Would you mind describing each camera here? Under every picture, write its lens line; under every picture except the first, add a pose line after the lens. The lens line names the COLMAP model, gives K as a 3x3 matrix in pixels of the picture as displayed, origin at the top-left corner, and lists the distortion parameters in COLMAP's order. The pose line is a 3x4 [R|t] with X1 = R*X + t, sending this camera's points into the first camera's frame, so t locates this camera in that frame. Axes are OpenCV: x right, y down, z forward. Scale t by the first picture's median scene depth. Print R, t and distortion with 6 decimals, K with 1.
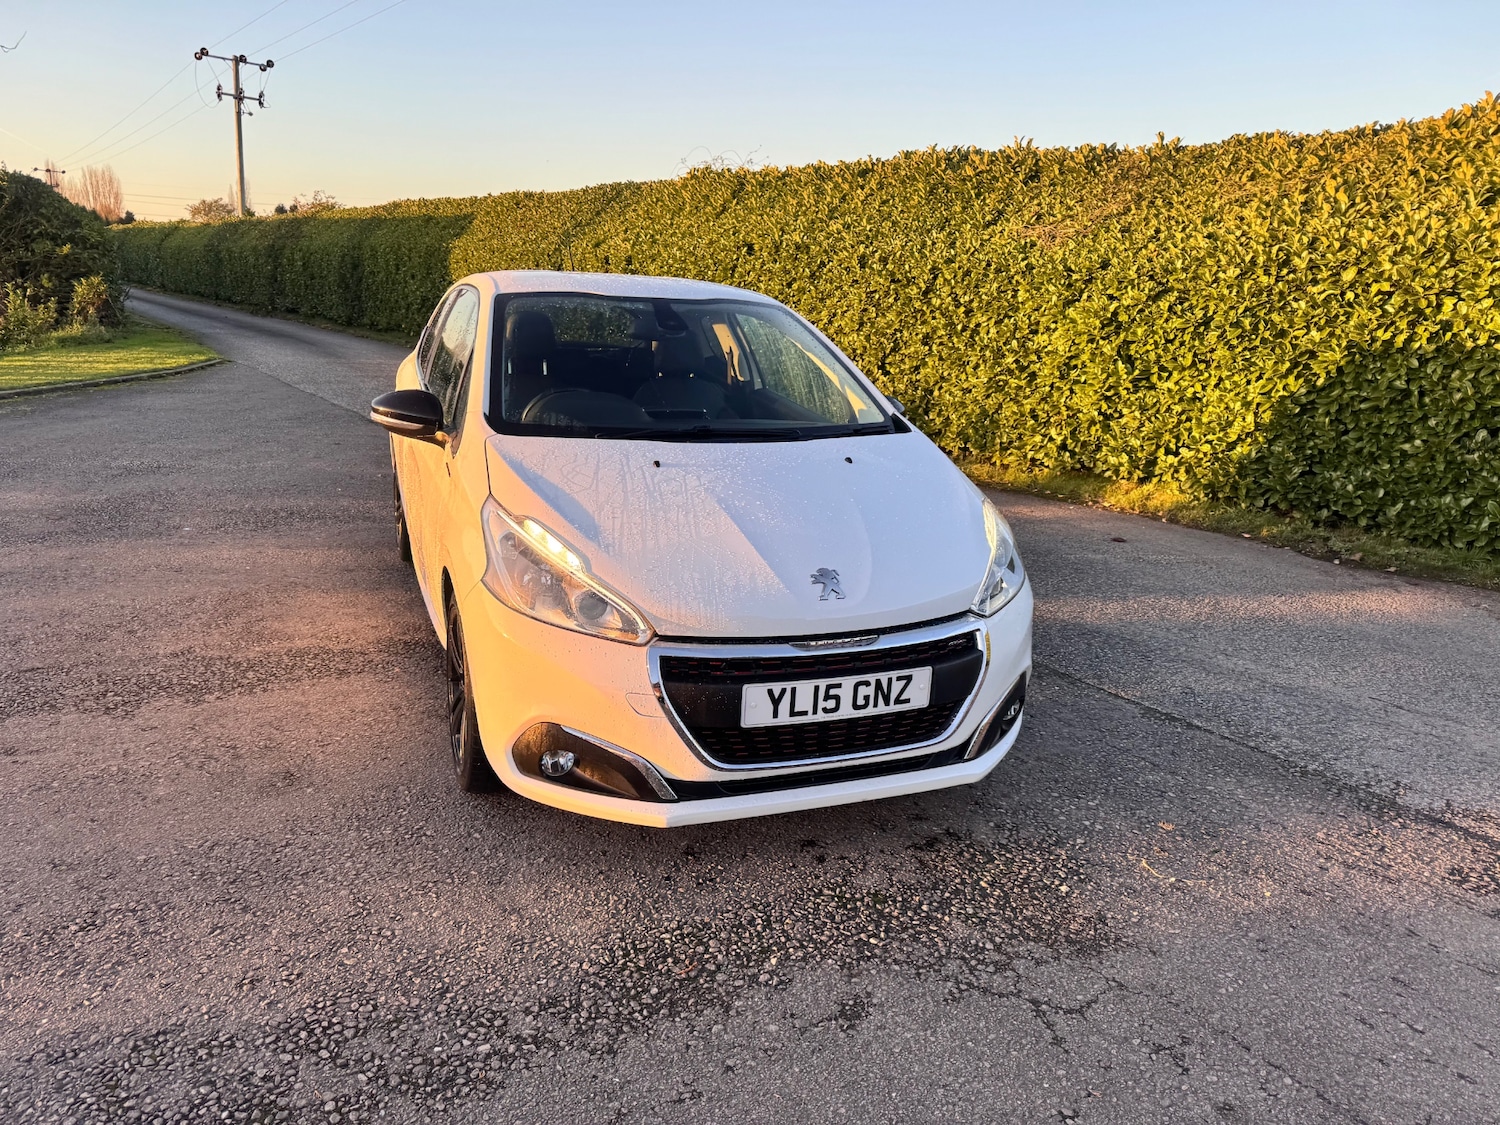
lens RADIAL K [[1049.8, 0, 734.8], [0, 1049.8, 567.6], [0, 0, 1]] dist [0.050008, -0.061596]
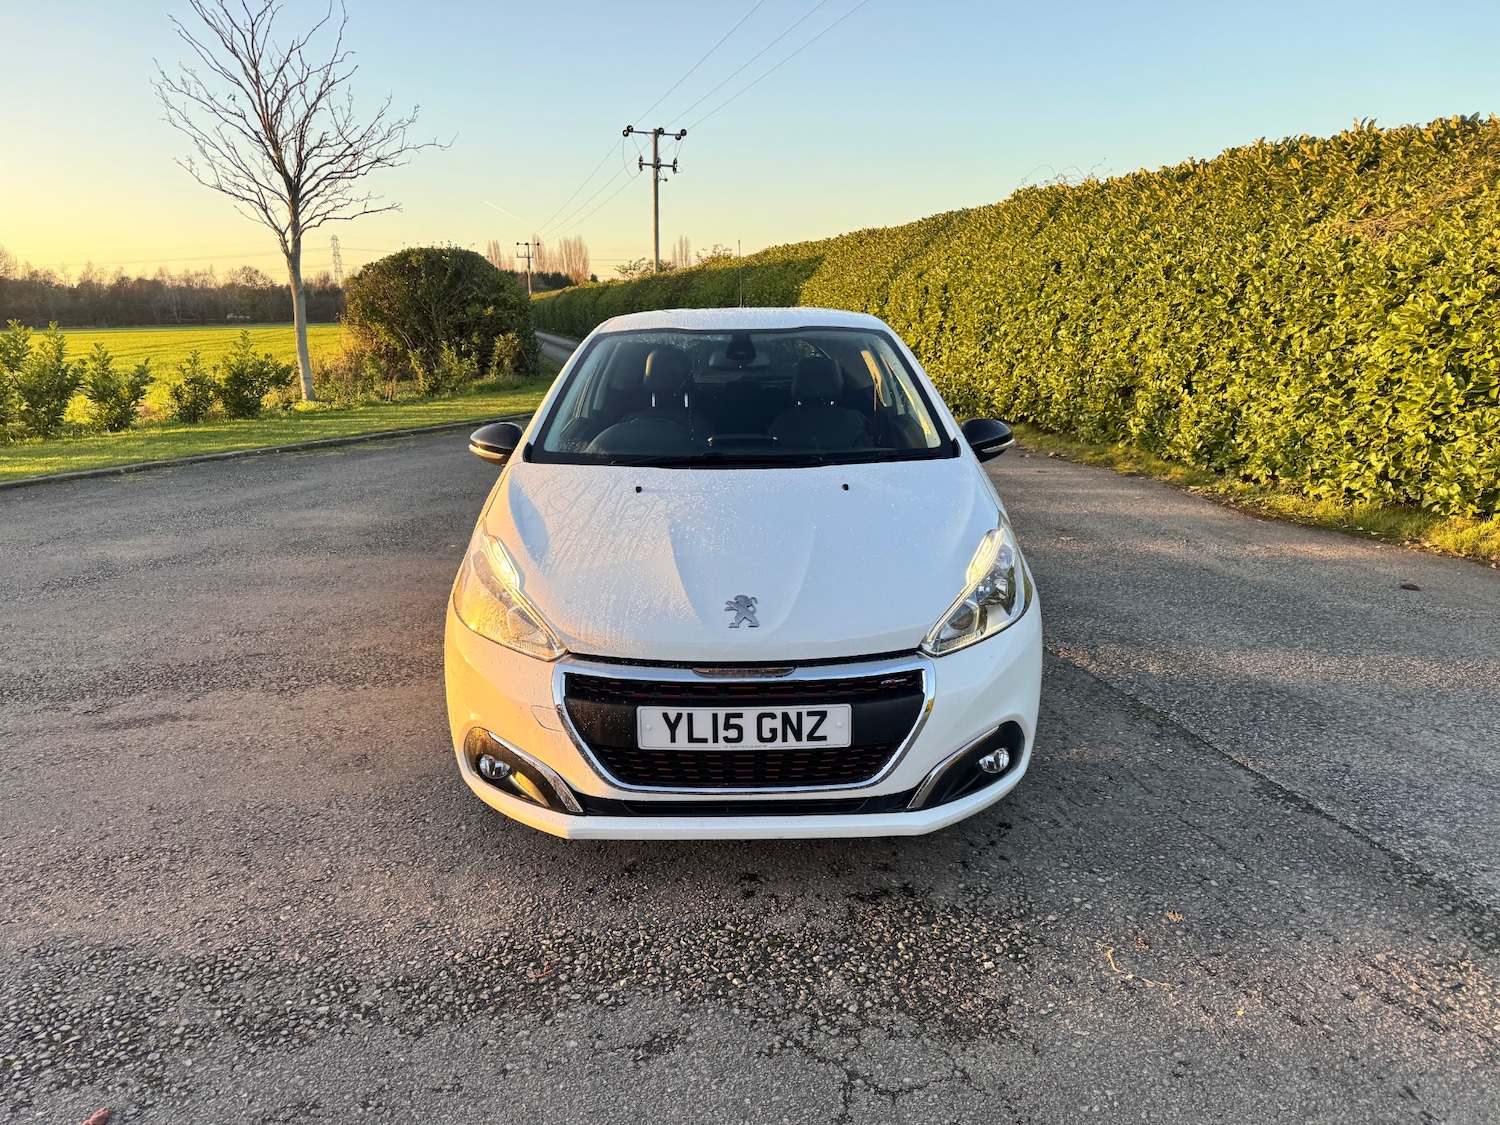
lens RADIAL K [[1049.8, 0, 734.8], [0, 1049.8, 567.6], [0, 0, 1]] dist [0.050008, -0.061596]
pose [[0.931416, 0.031786, -0.362566, 0.402413], [-0.042140, 0.998898, -0.020681, -0.004551], [0.361509, 0.034541, 0.931729, 0.072555]]
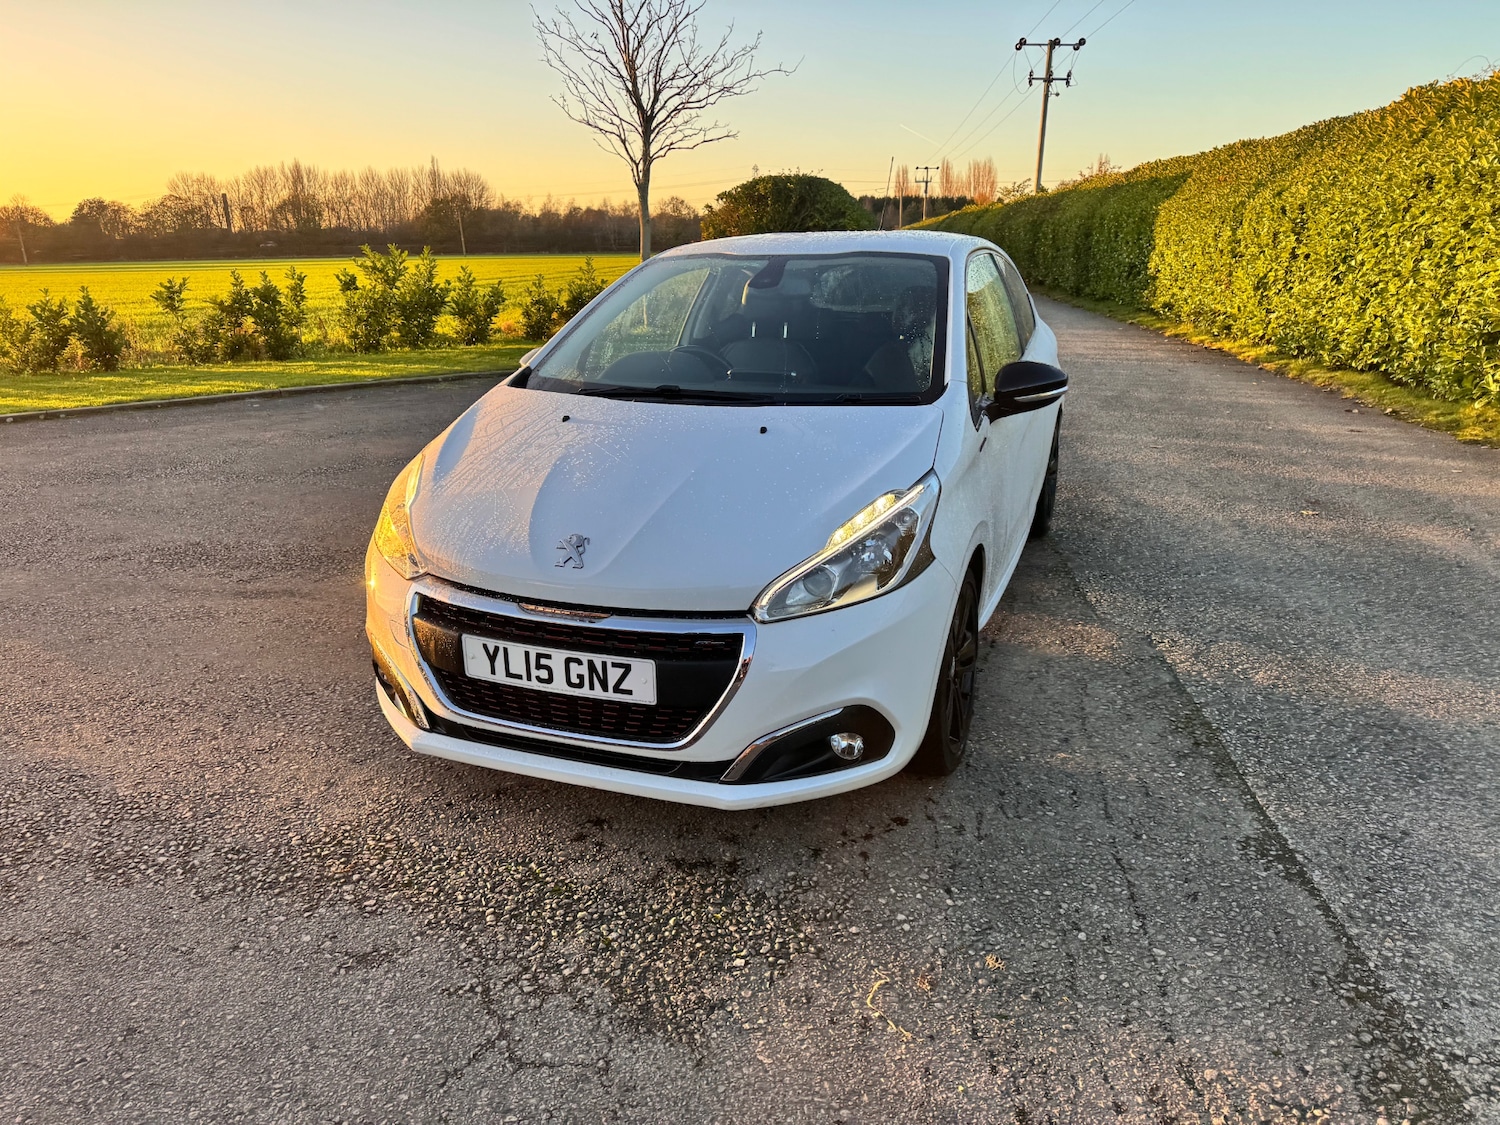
lens RADIAL K [[1044.8, 0, 724.6], [0, 1044.8, 555.9], [0, 0, 1]] dist [0.035075, -0.037337]
pose [[0.738336, 0.143567, -0.658975, 0.749846], [-0.132648, 0.988908, 0.066825, -0.056858], [0.661260, 0.038073, 0.749190, 0.351820]]
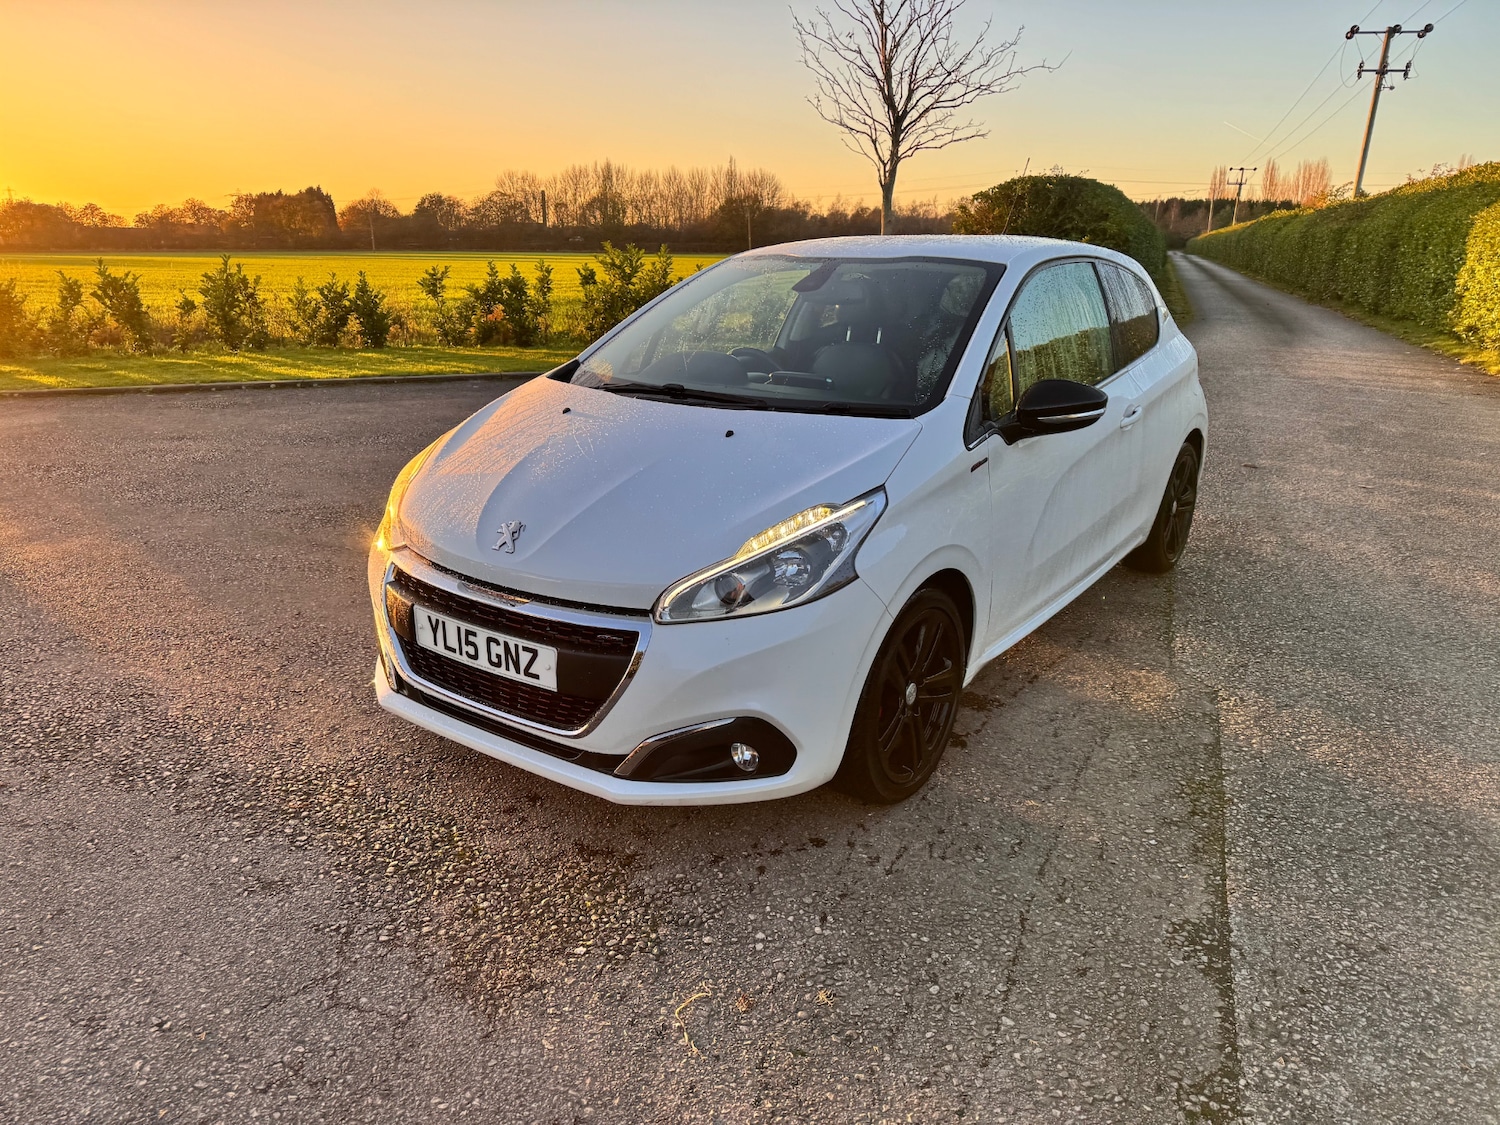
lens RADIAL K [[1037.6, 0, 727.9], [0, 1037.6, 569.5], [0, 0, 1]] dist [0.032768, -0.030481]
pose [[0.546479, 0.215478, -0.809277, 0.923594], [-0.204647, 0.971396, 0.120452, -0.105637], [0.812084, 0.099792, 0.574945, 0.558551]]
